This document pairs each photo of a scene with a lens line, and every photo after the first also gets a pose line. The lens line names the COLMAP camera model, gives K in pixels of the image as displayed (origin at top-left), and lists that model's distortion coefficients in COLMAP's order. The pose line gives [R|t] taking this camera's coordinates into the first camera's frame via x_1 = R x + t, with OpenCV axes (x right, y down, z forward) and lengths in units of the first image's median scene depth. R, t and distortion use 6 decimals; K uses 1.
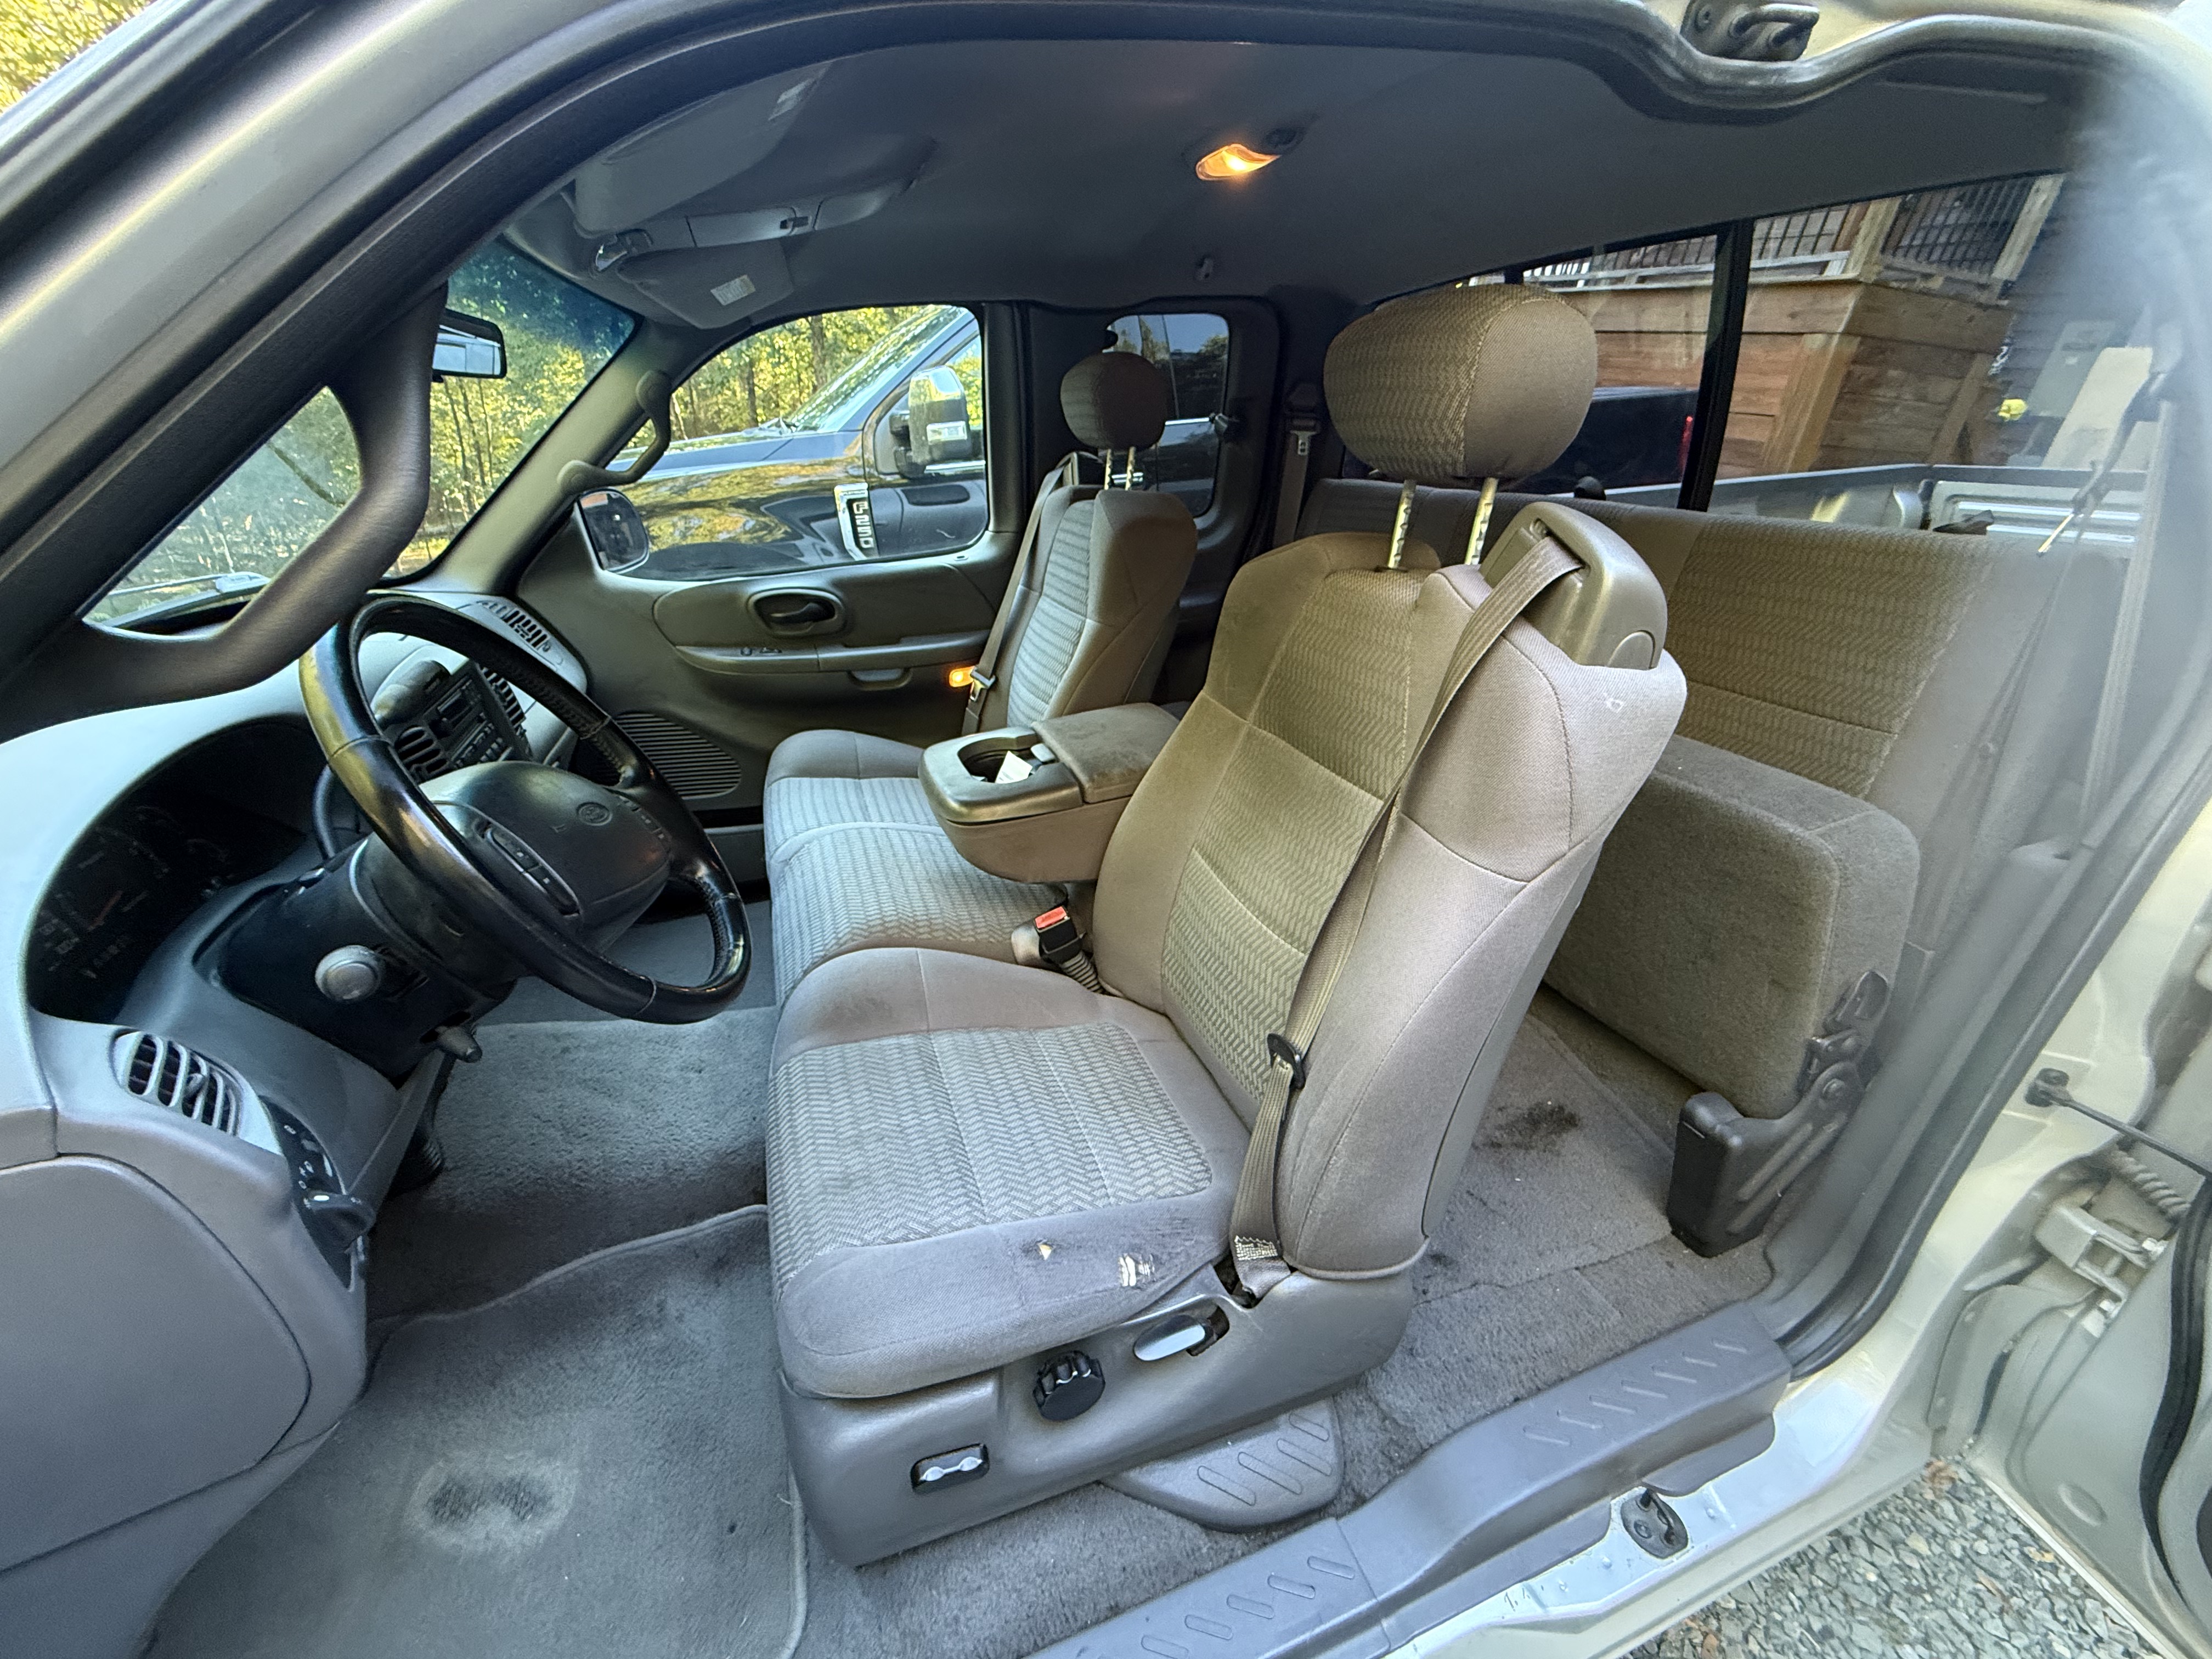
lens RADIAL K [[888.8, 0, 1106.0], [0, 888.8, 829.5], [0, 0, 1]] dist [-0.010081, -0.000139]
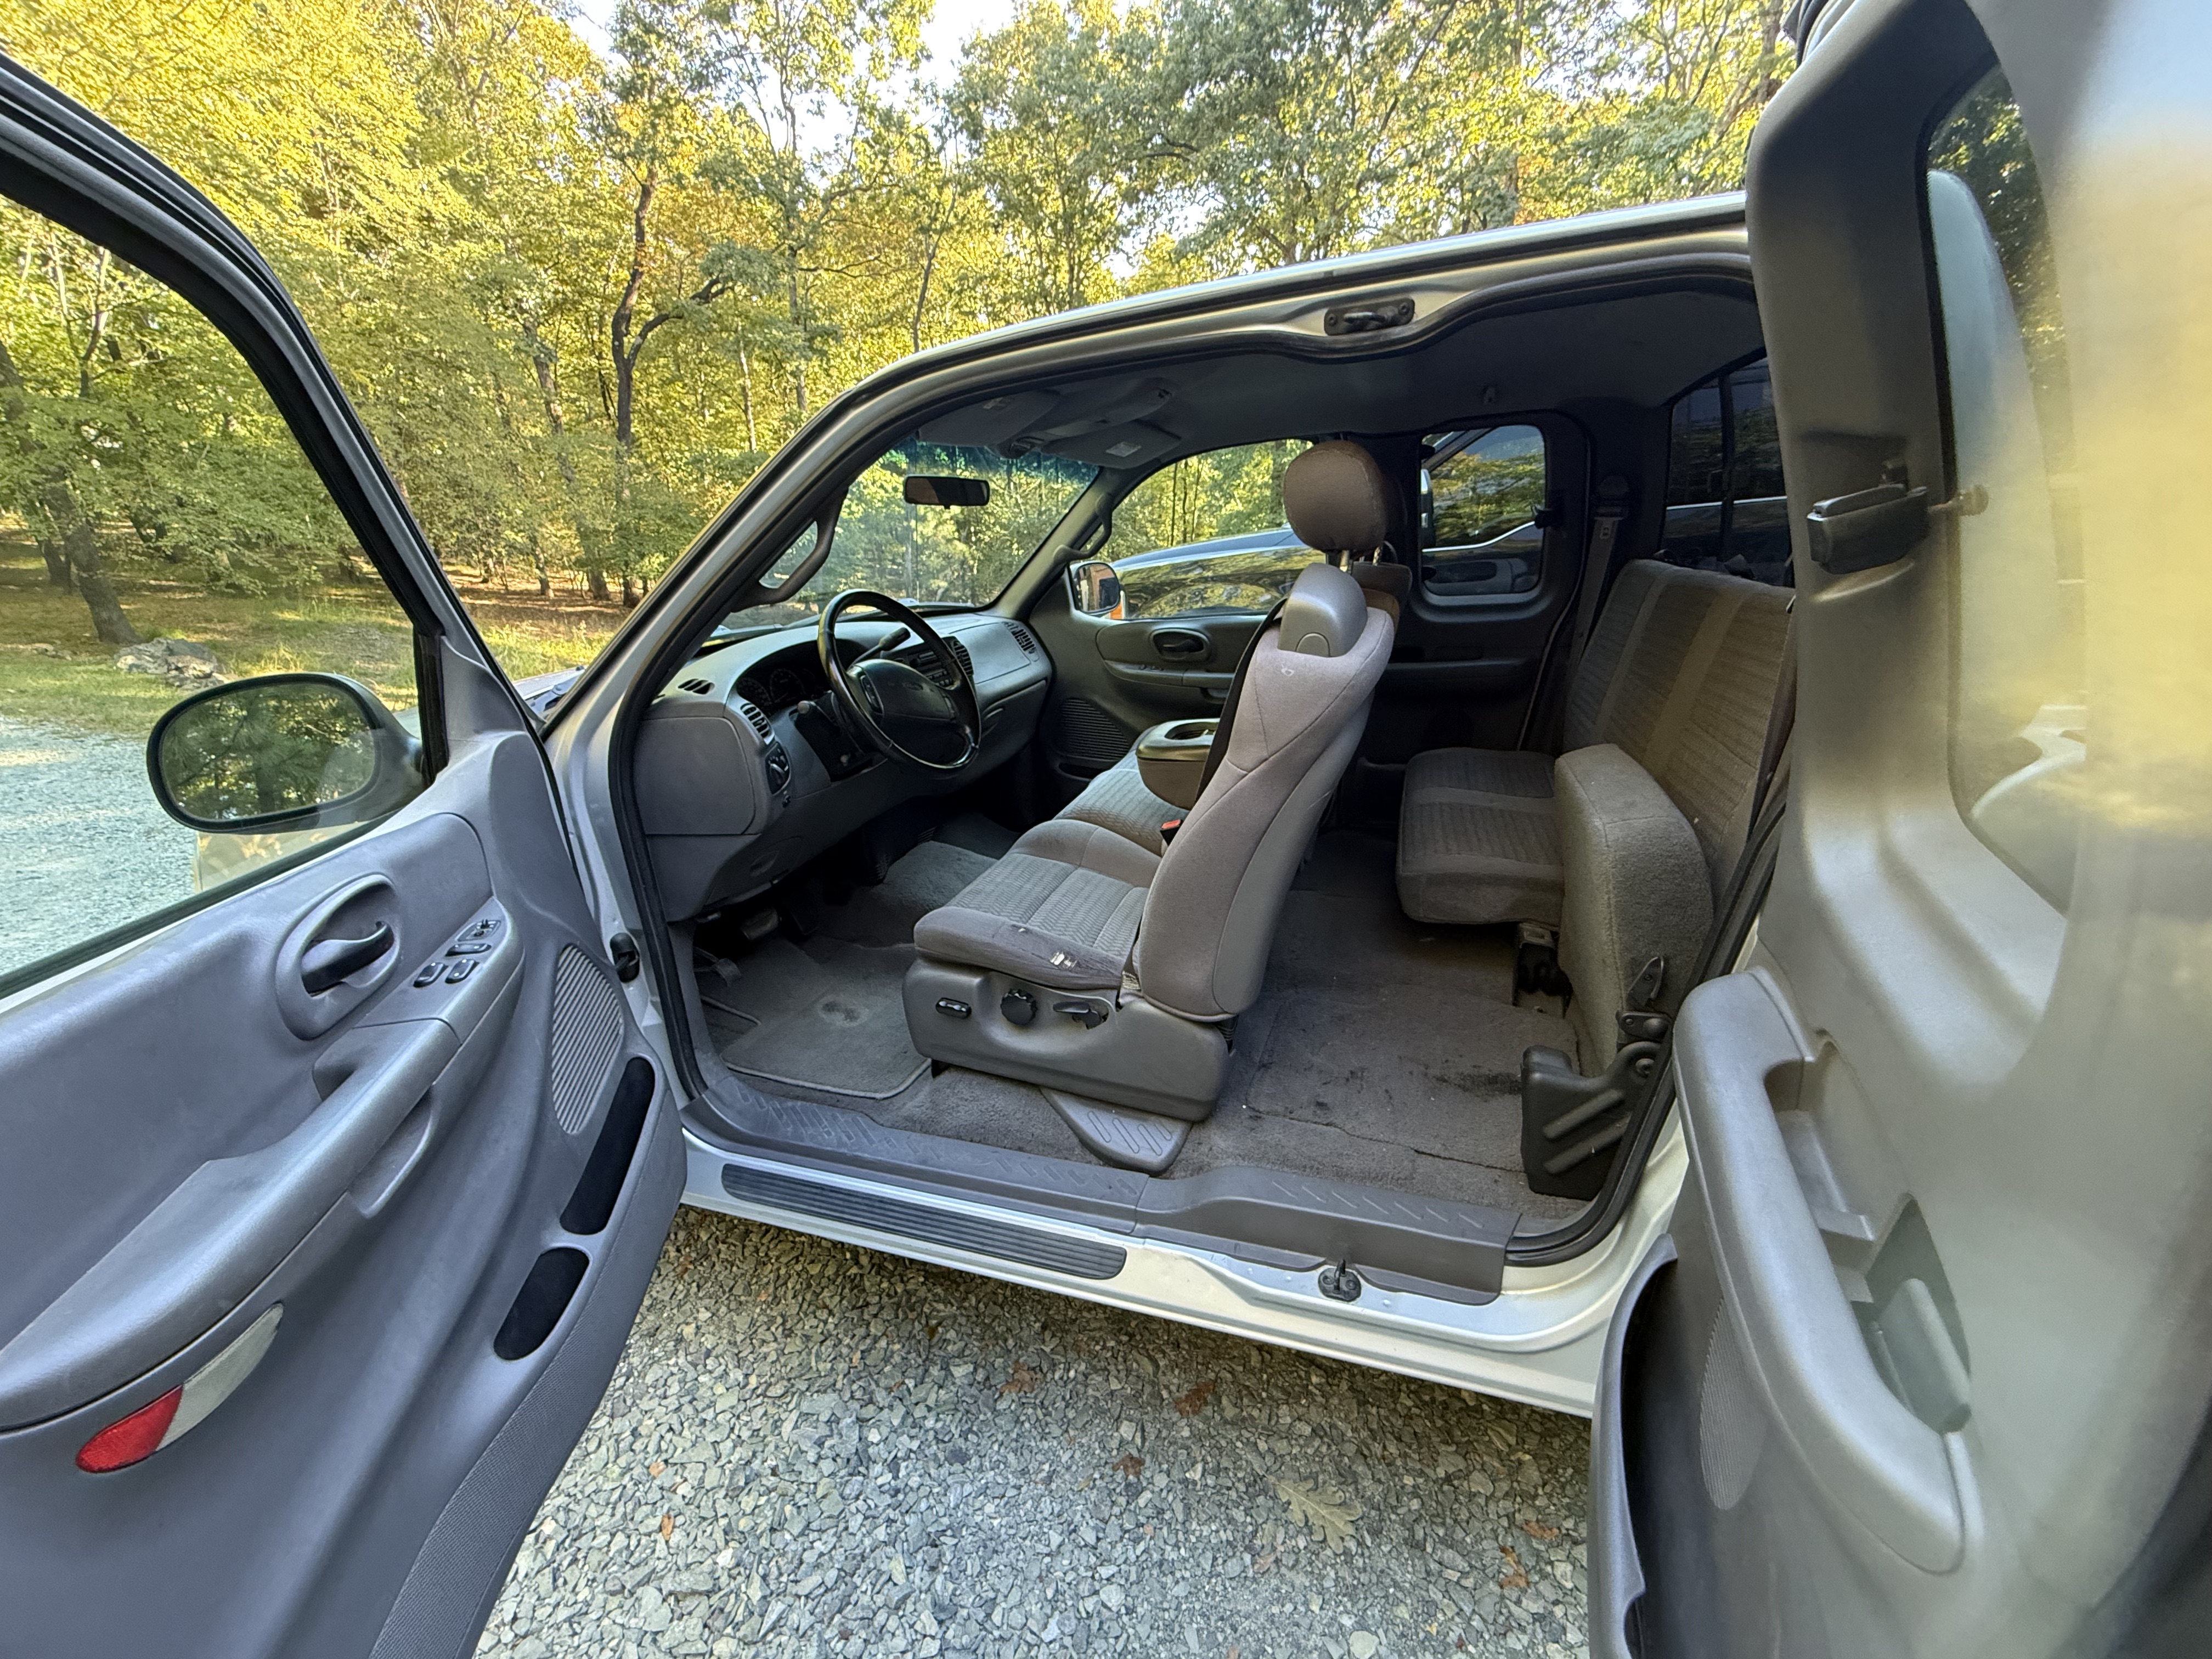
lens RADIAL K [[880.4, 0, 1098.6], [0, 880.4, 829.0], [0, 0, 1]] dist [0.000642, -0.000990]
pose [[0.776531, 0.191310, -0.600333, 0.580327], [-0.240844, 0.970561, -0.002241, 0.105291], [0.582231, 0.146327, 0.799747, -0.246860]]
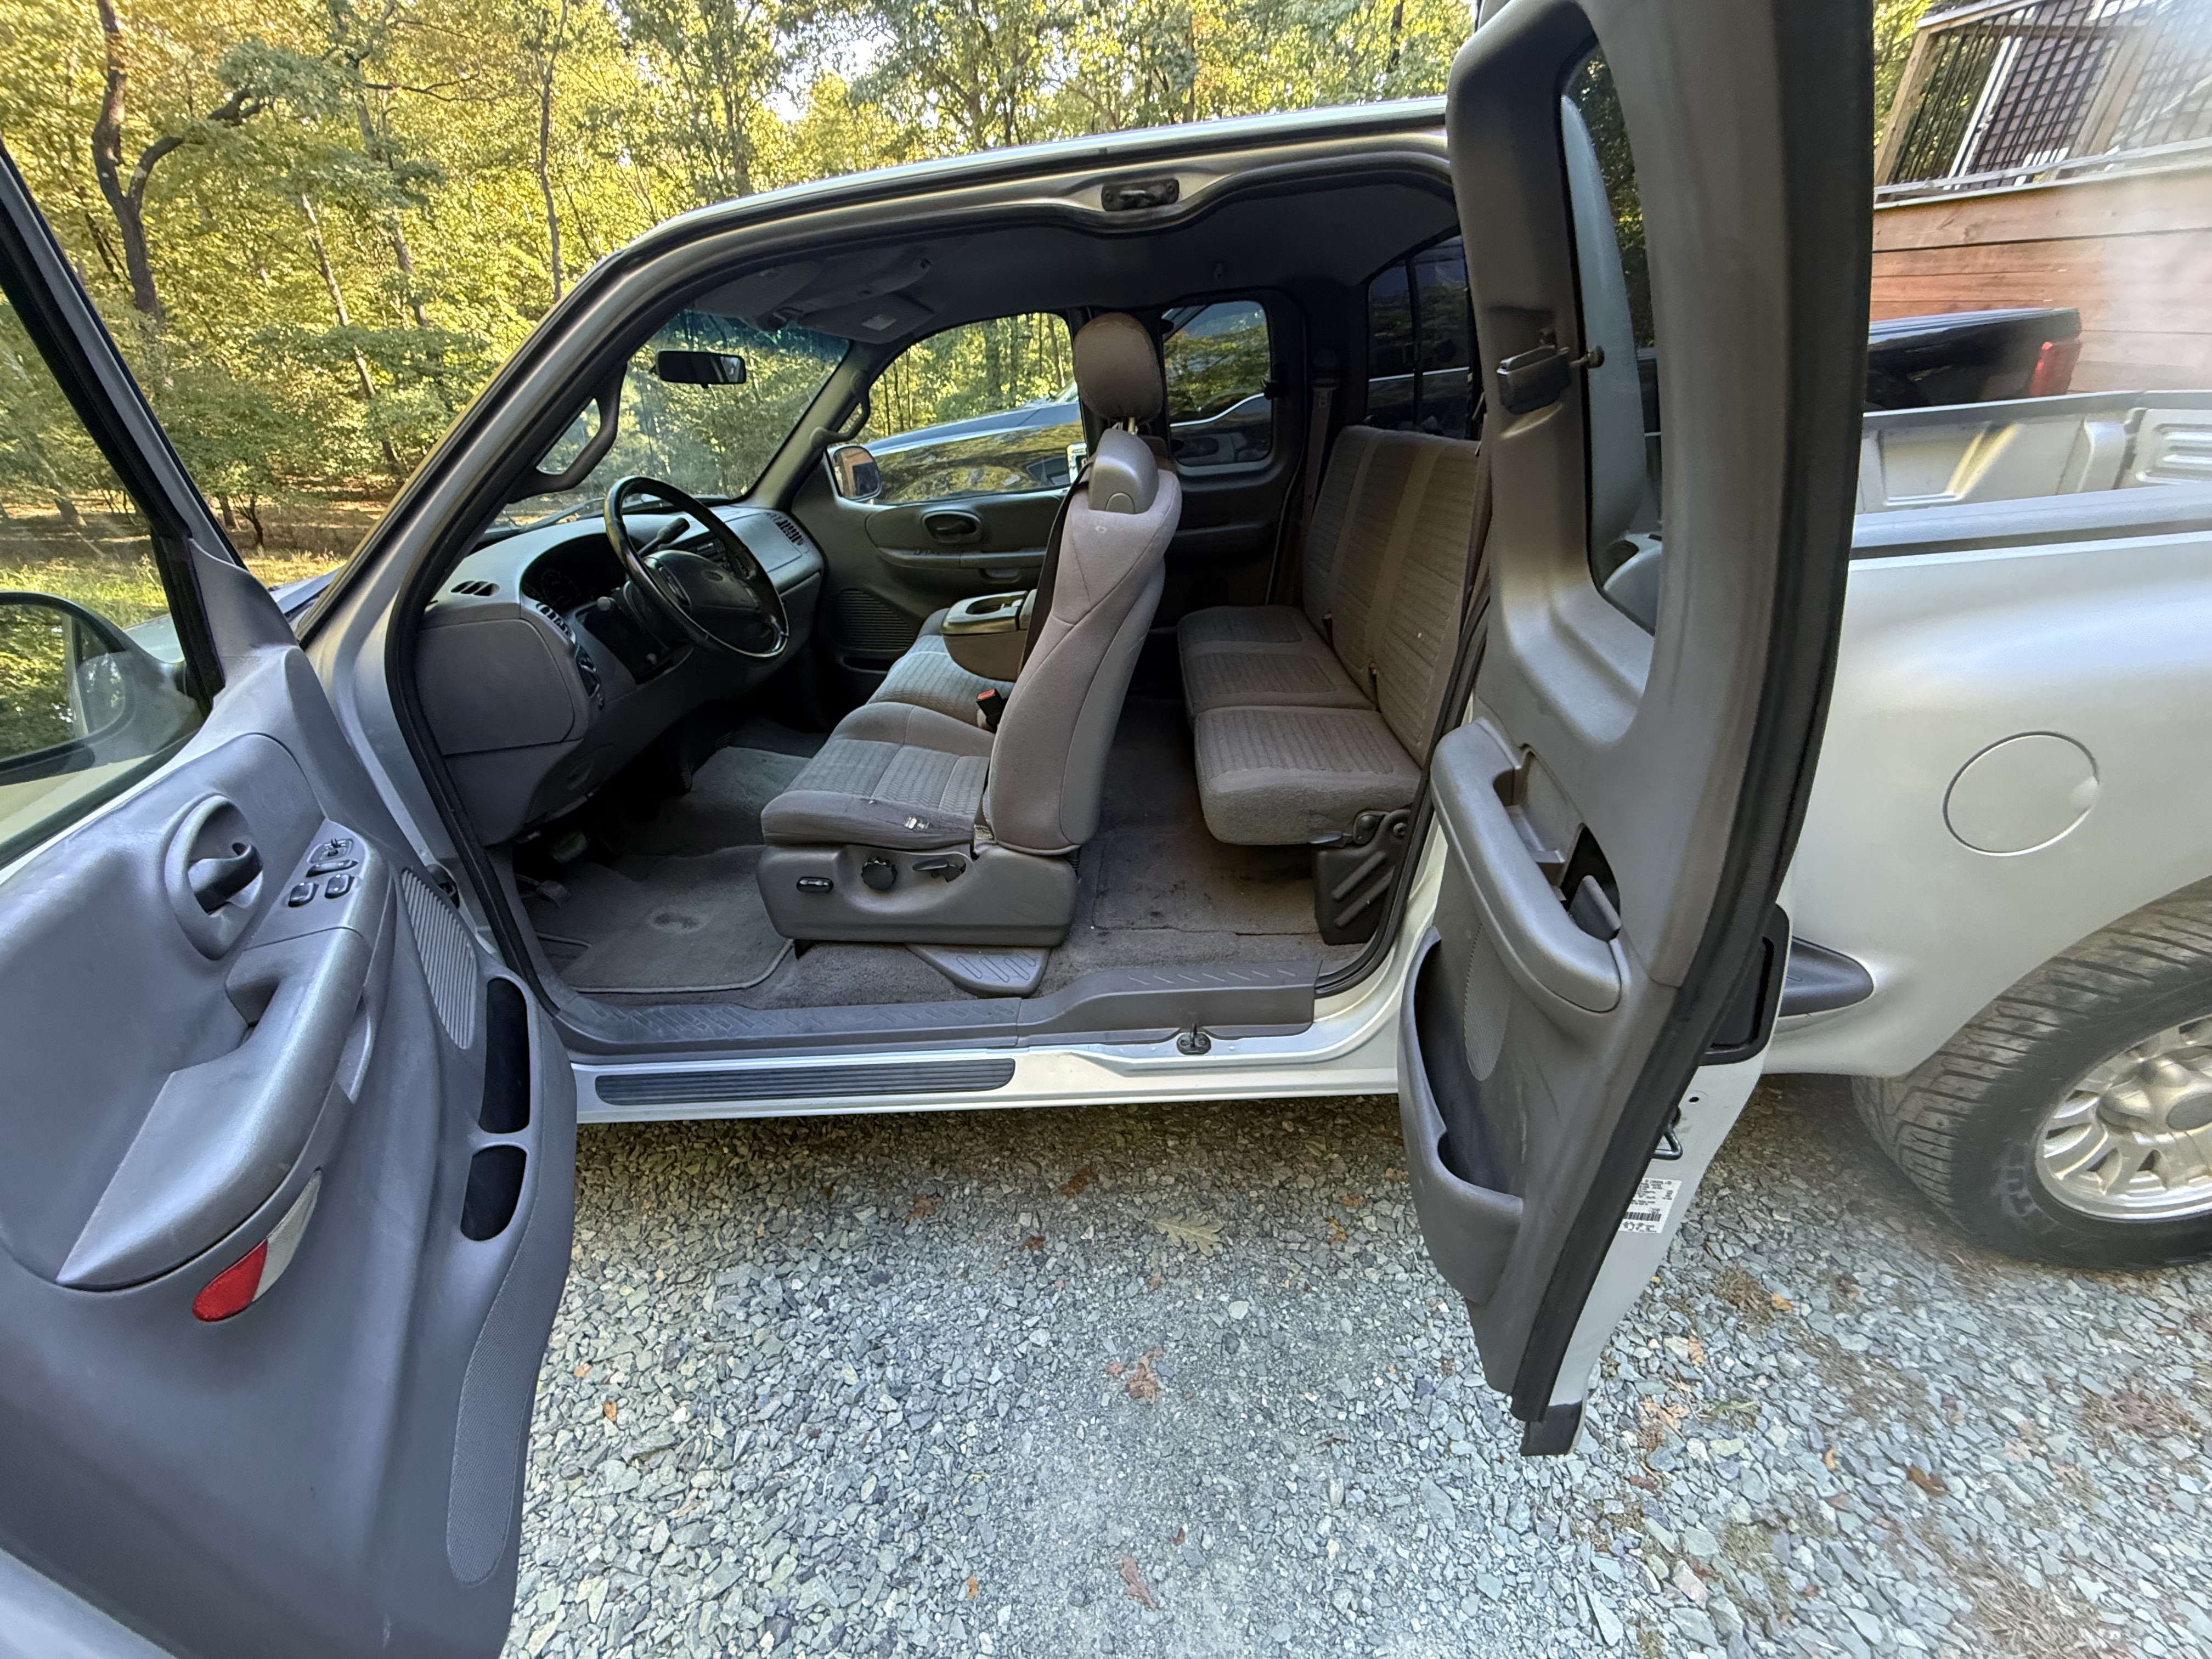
lens RADIAL K [[880.4, 0, 1098.6], [0, 880.4, 829.0], [0, 0, 1]] dist [0.000642, -0.000990]
pose [[0.926102, 0.133354, -0.352919, 0.565009], [-0.120224, 0.990993, 0.058976, 0.169420], [0.357605, -0.012188, 0.933793, -0.365088]]
